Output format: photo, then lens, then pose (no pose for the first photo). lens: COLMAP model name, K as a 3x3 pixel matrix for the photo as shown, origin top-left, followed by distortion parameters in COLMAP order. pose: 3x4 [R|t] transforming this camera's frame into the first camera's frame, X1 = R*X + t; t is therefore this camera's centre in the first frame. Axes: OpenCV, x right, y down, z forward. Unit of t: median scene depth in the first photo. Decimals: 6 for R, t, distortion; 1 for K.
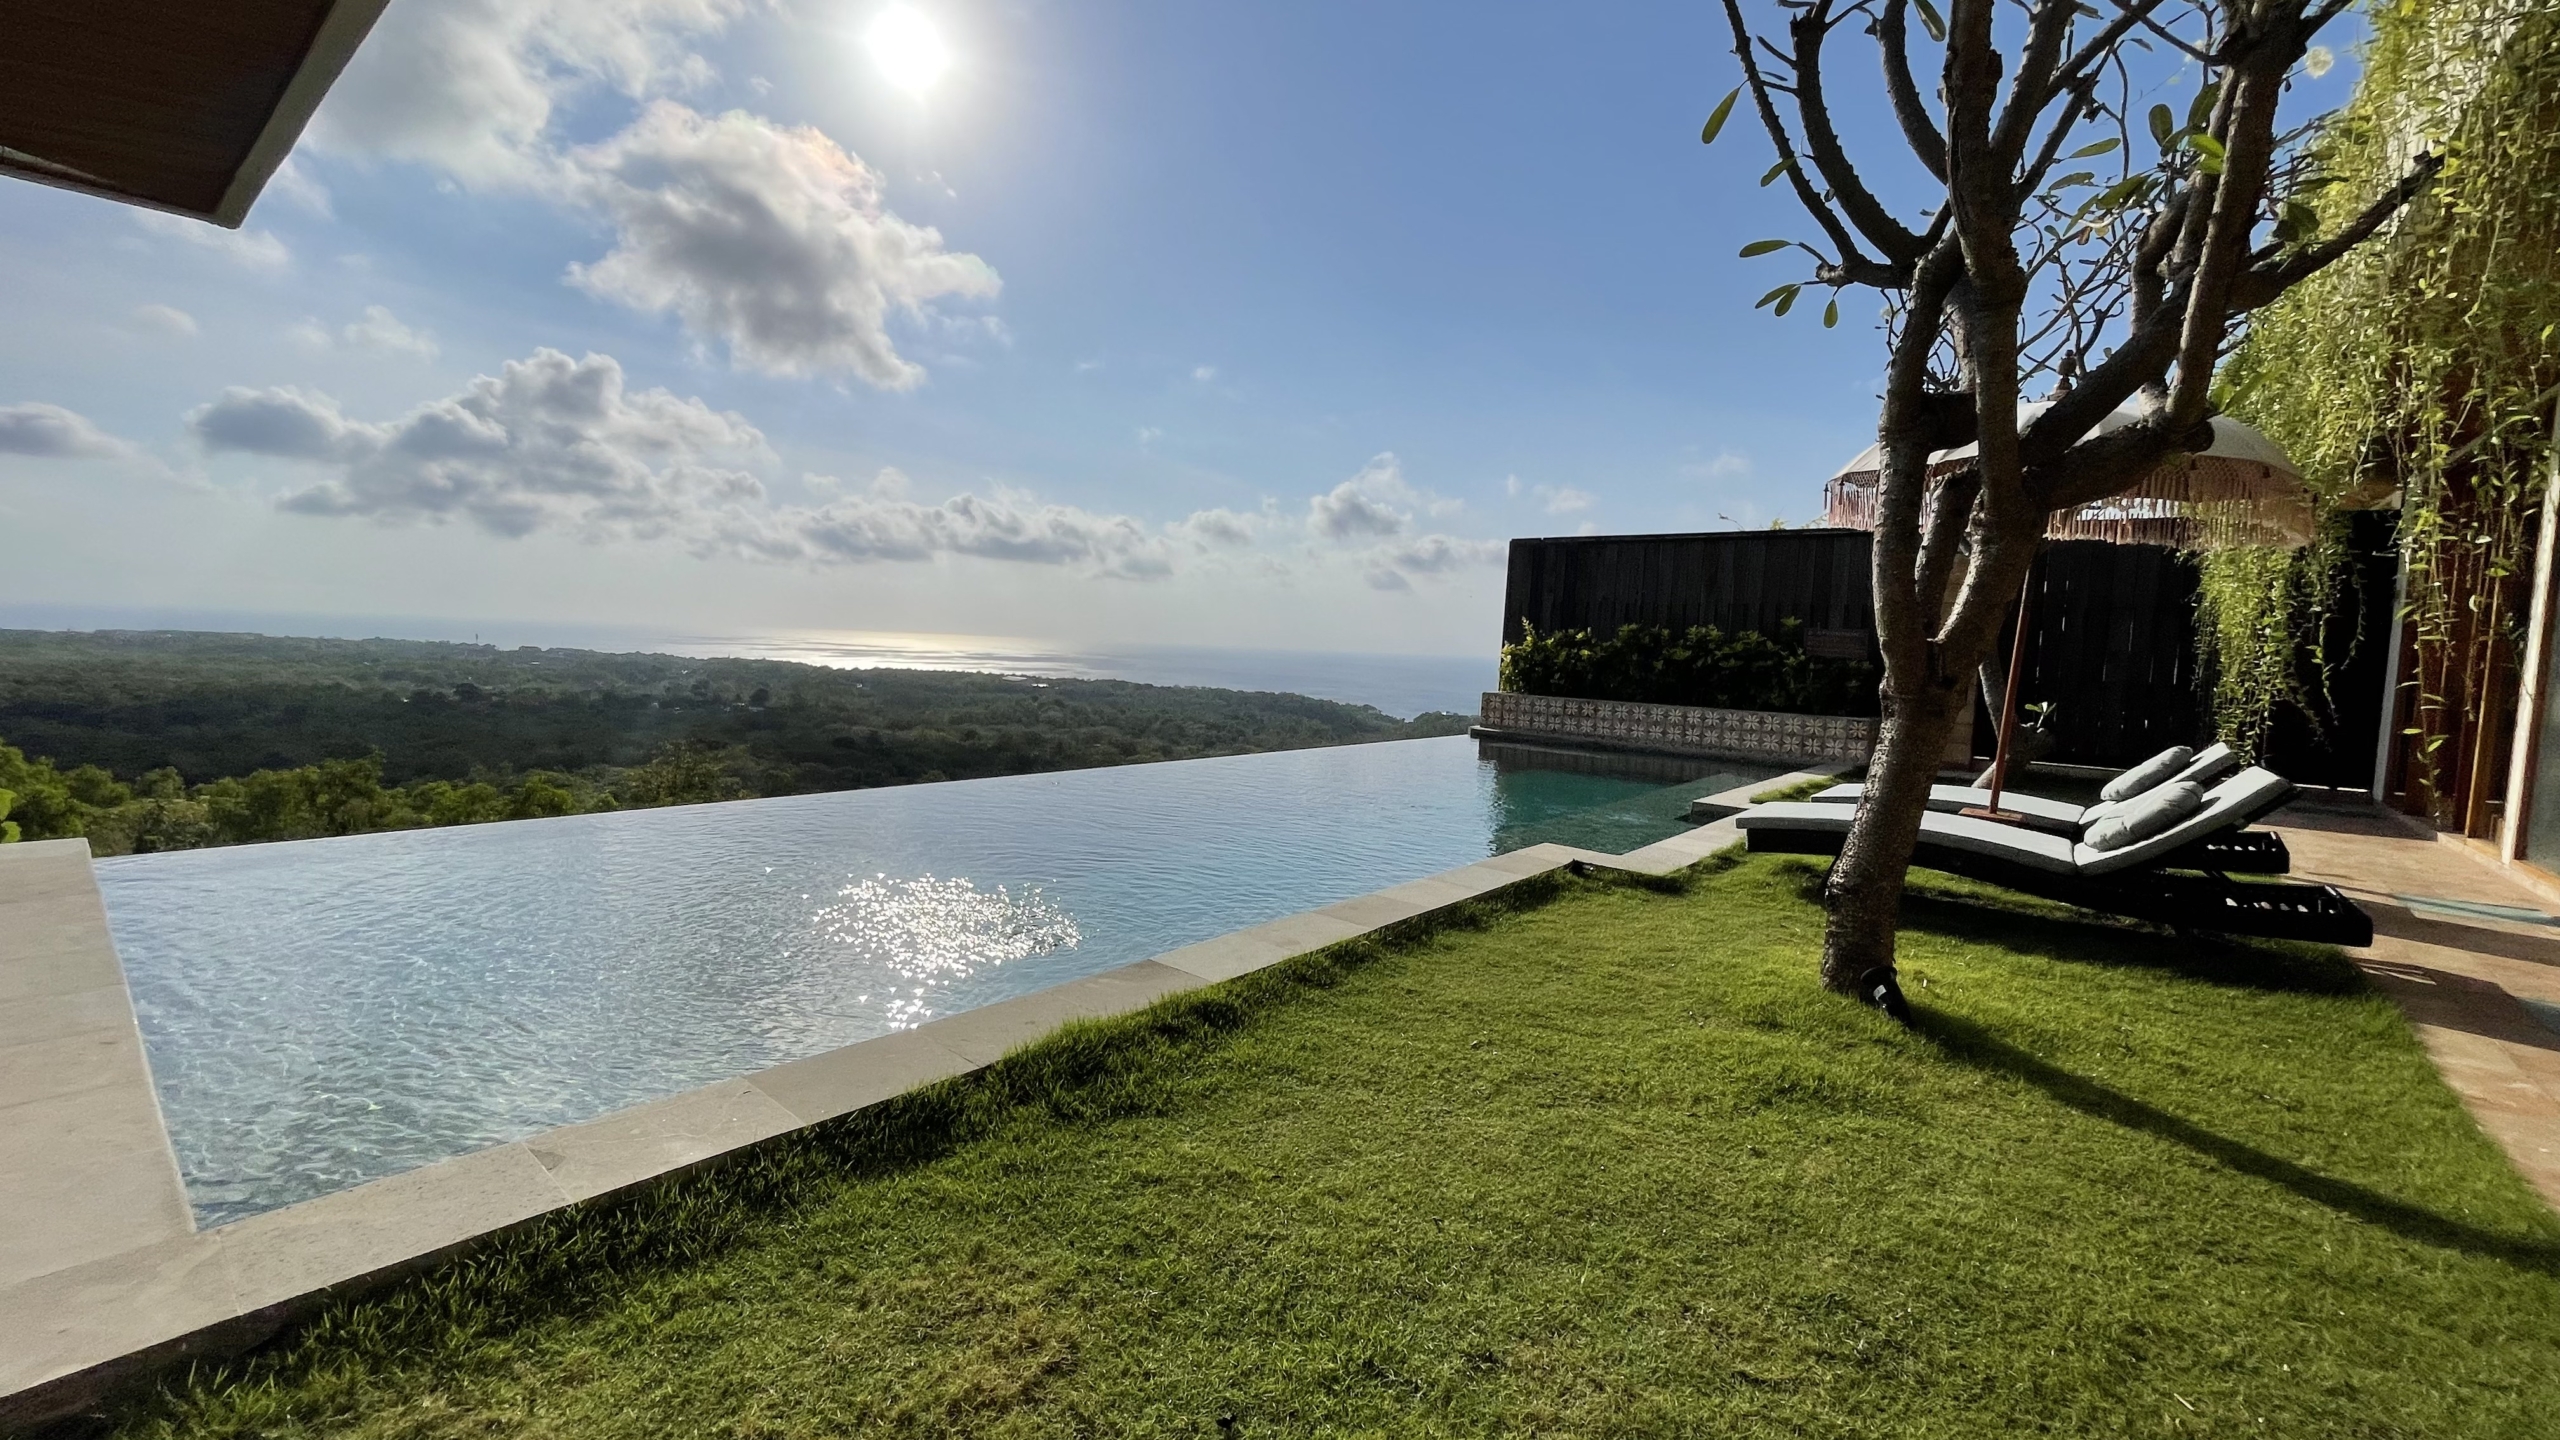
lens RADIAL K [[1045.2, 0, 1275.9], [0, 1045.2, 718.9], [0, 0, 1]] dist [-0.004212, -0.000068]
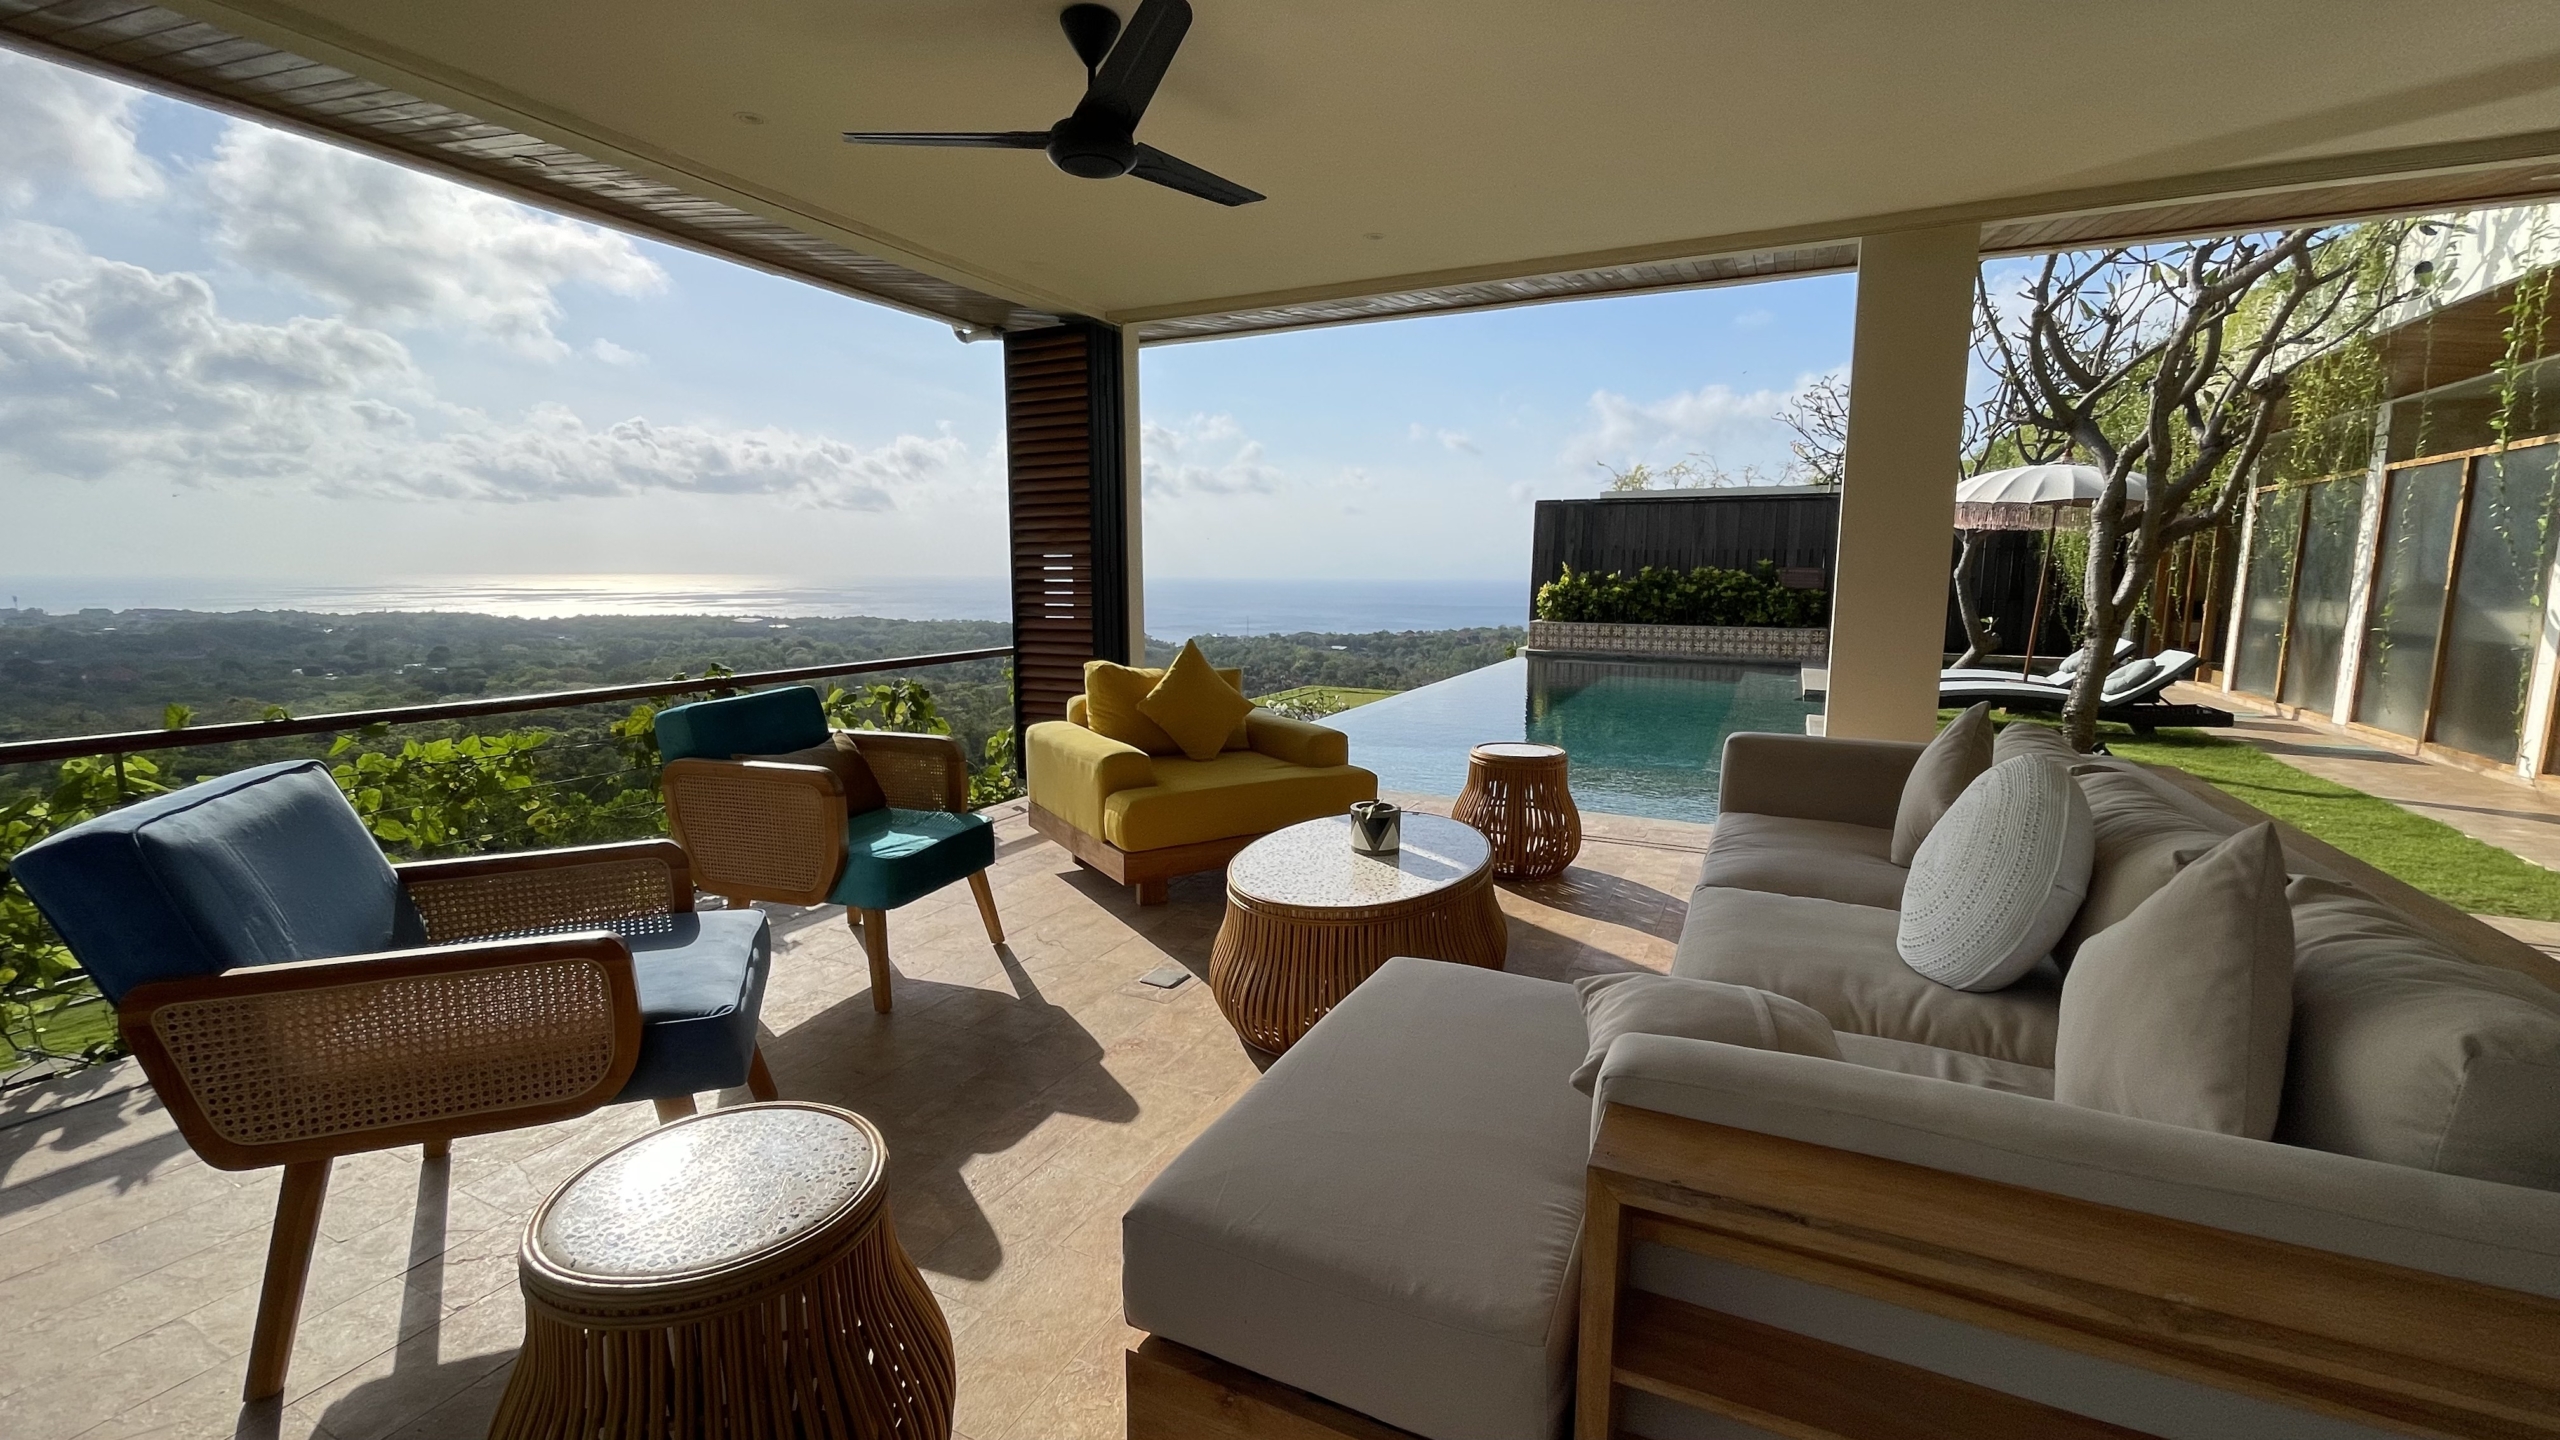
lens RADIAL K [[1041.6, 0, 1277.3], [0, 1041.6, 722.9], [0, 0, 1]] dist [-0.001136, -0.000382]
pose [[0.973409, -0.068073, 0.218727, -0.470248], [0.051216, 0.995328, 0.081843, -0.025998], [-0.223277, -0.068464, 0.972348, -0.238544]]
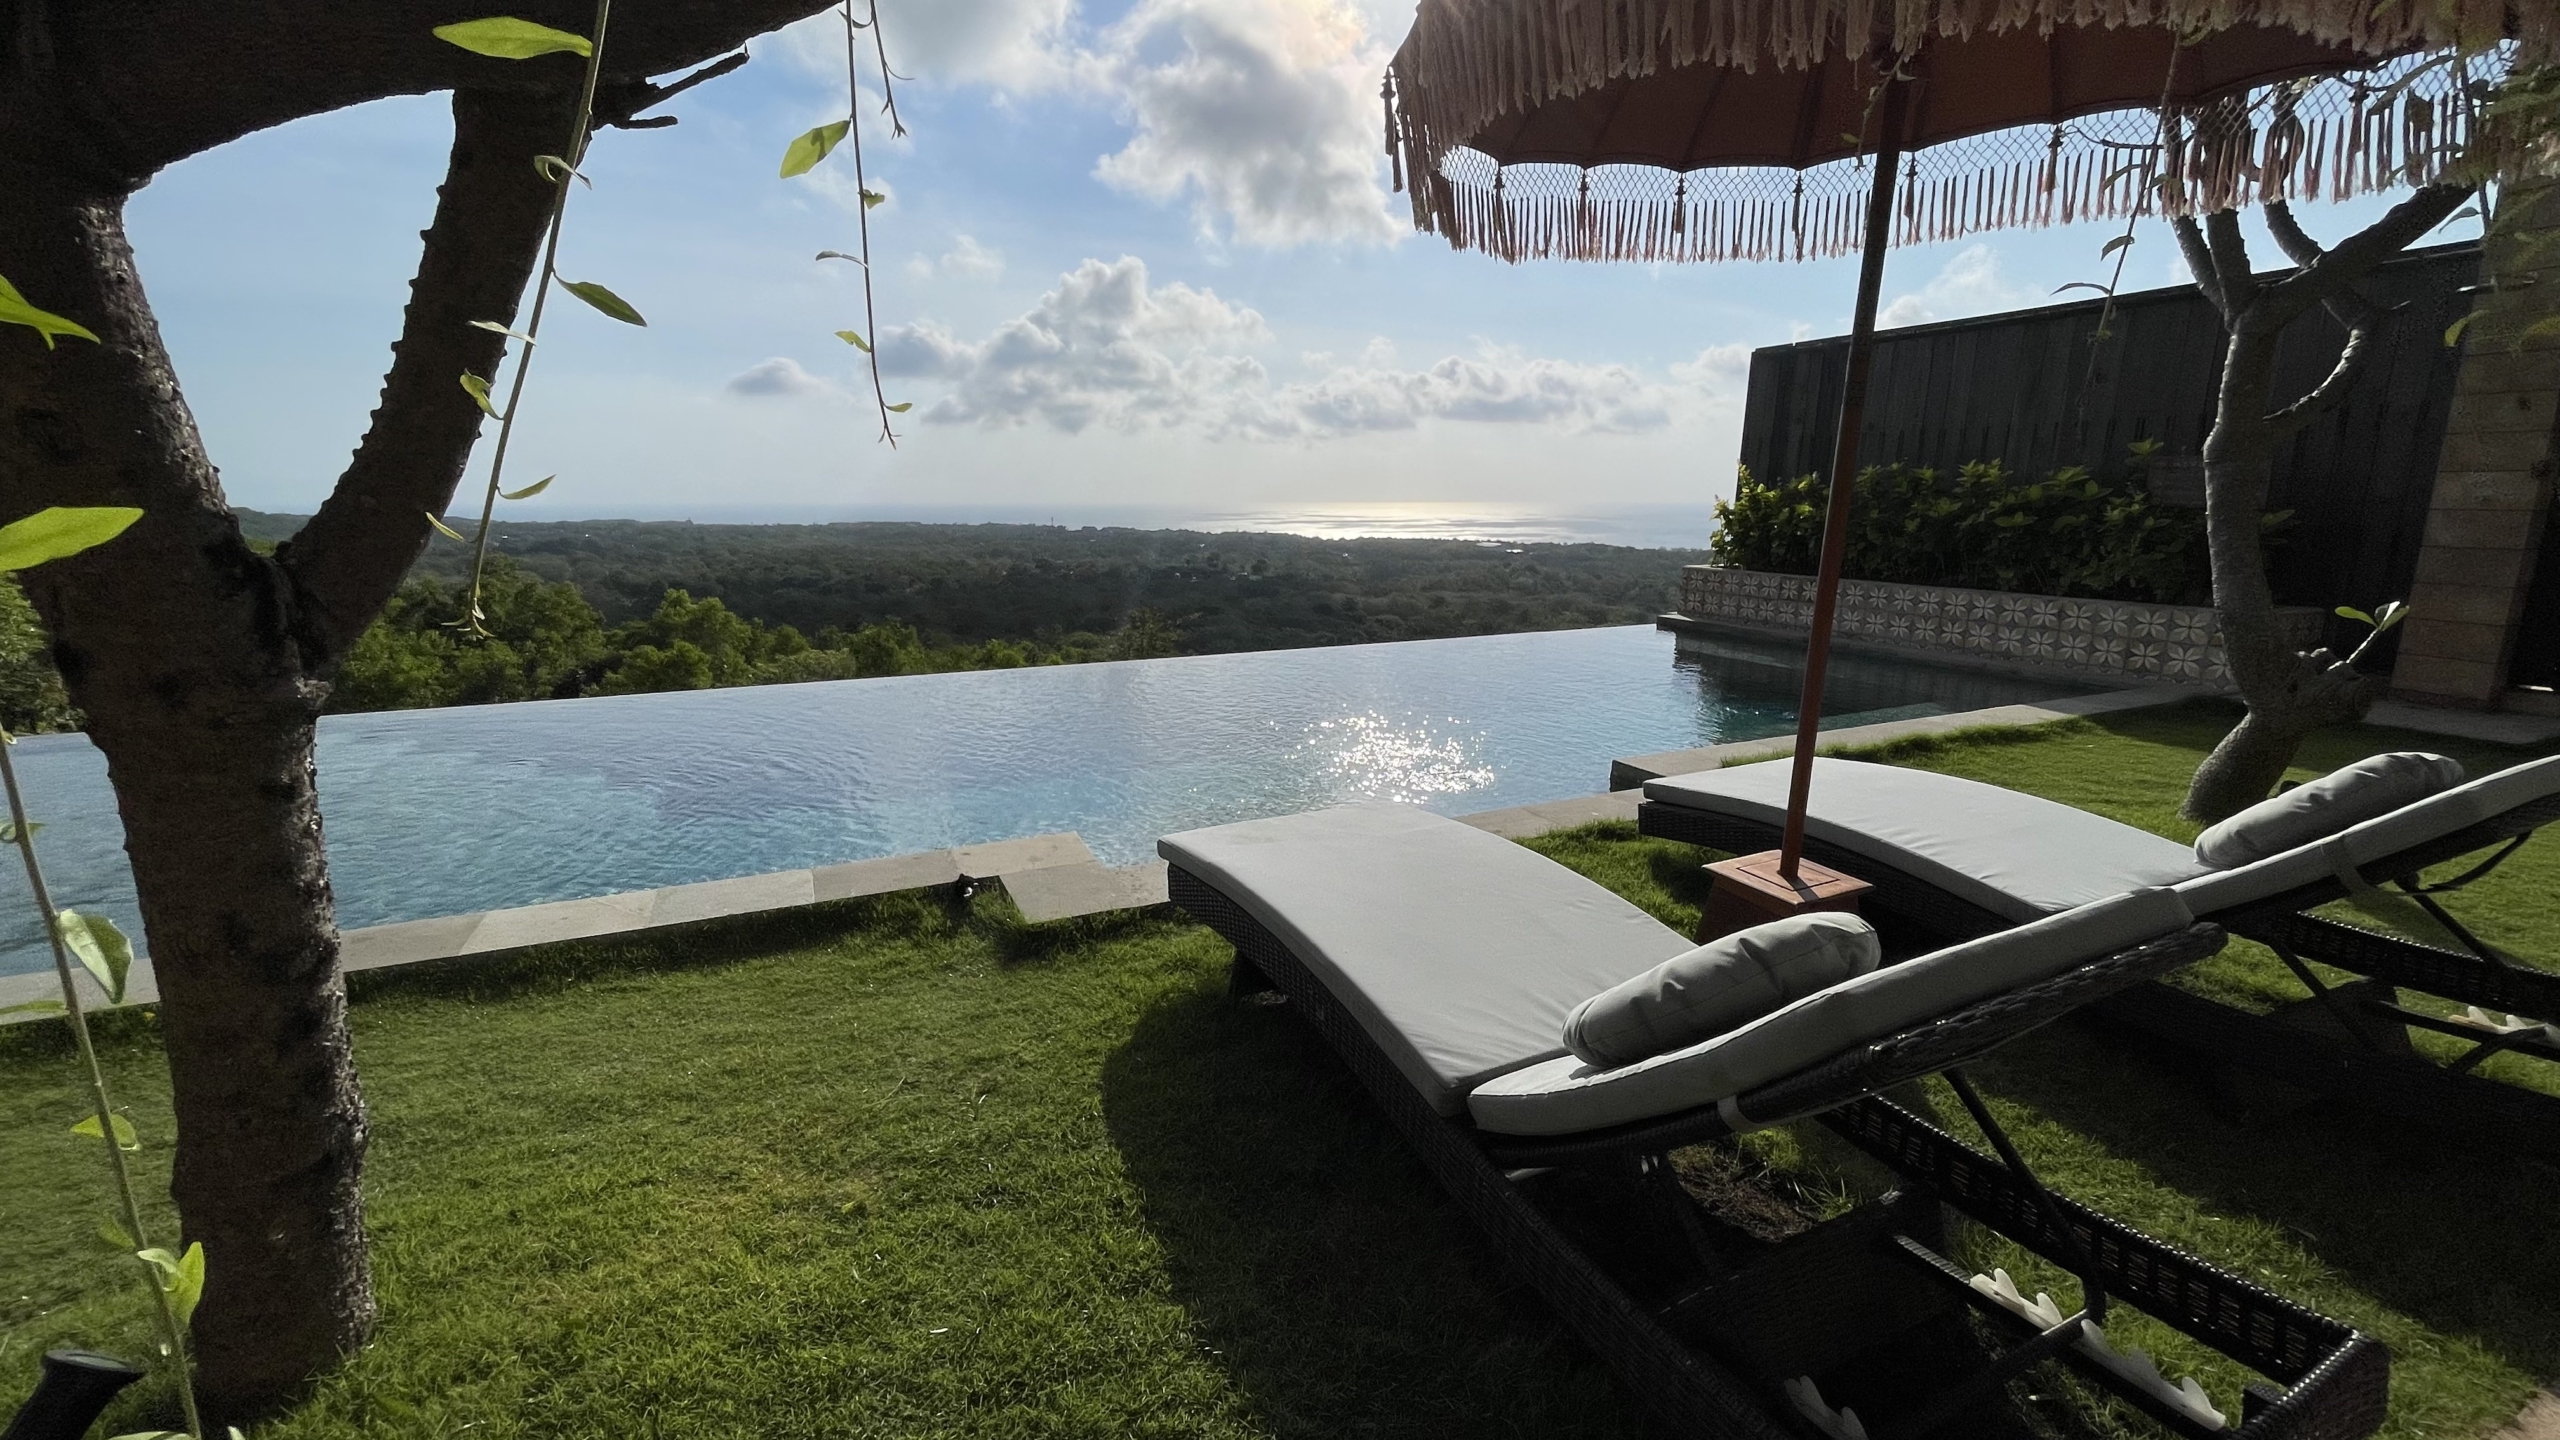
lens RADIAL K [[1040.4, 0, 1283.1], [0, 1040.4, 745.4], [0, 0, 1]] dist [0.000003, 0.000002]
pose [[0.904343, 0.058654, -0.422758, 0.304160], [0.006375, 0.988545, 0.150789, -0.016255], [0.426760, -0.139060, 0.893610, 0.223816]]
